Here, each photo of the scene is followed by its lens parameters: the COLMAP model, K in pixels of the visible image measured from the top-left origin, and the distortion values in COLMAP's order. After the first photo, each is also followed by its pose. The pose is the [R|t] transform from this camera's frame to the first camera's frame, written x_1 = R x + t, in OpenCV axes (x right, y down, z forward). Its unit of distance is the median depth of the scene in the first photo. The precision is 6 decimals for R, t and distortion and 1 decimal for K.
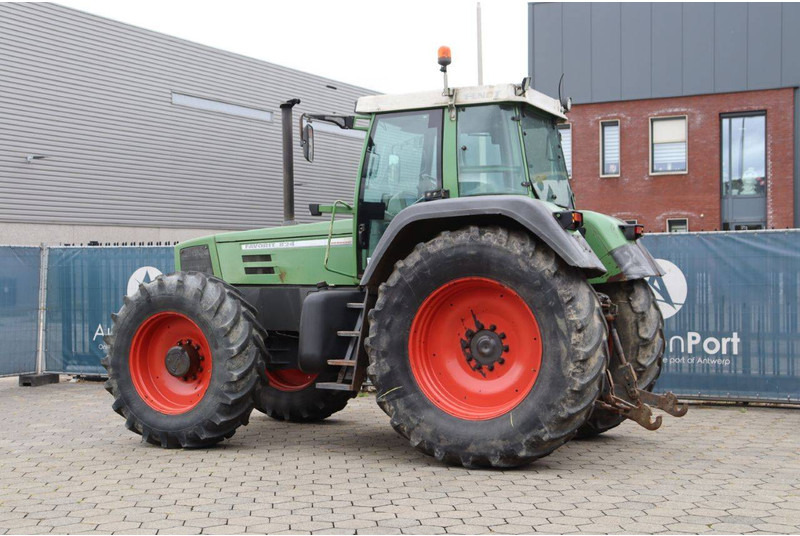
lens RADIAL K [[1194.0, 0, 400.0], [0, 1194.0, 268.0], [0, 0, 1]] dist [0.040657, 0.034891]
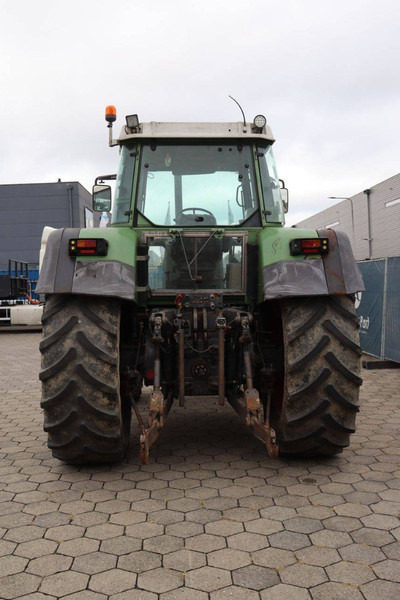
lens RADIAL K [[613.0, 0, 200.8], [0, 613.0, 292.3], [0, 0, 1]] dist [-0.079845, 0.002688]
pose [[0.468265, 0.011866, -0.883508, 0.627018], [0.027720, 0.999220, 0.028112, -0.011511], [0.883153, -0.037654, 0.467571, 0.787097]]
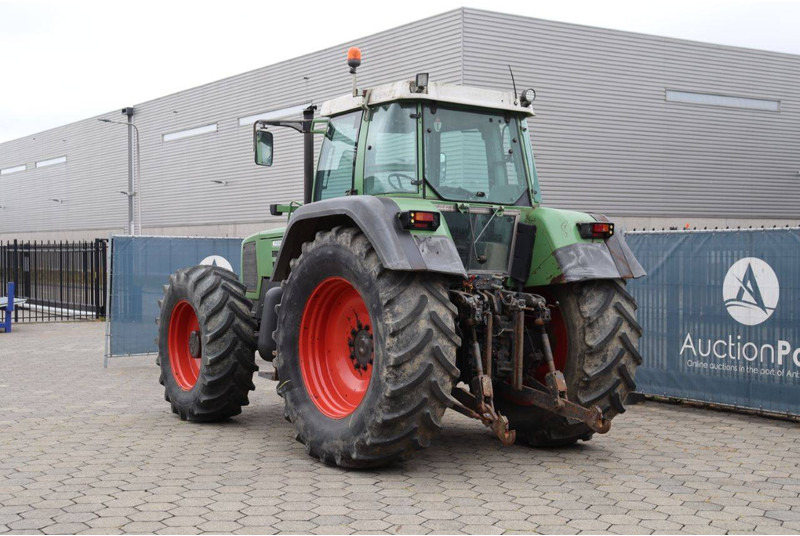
lens RADIAL K [[1084.6, 0, 400.0], [0, 1084.6, 268.0], [0, 0, 1]] dist [0.020149, 0.010263]
pose [[0.868876, 0.017833, -0.494708, 0.530113], [-0.010305, 0.999786, 0.017941, -0.015826], [0.494922, -0.010491, 0.868874, 0.217977]]
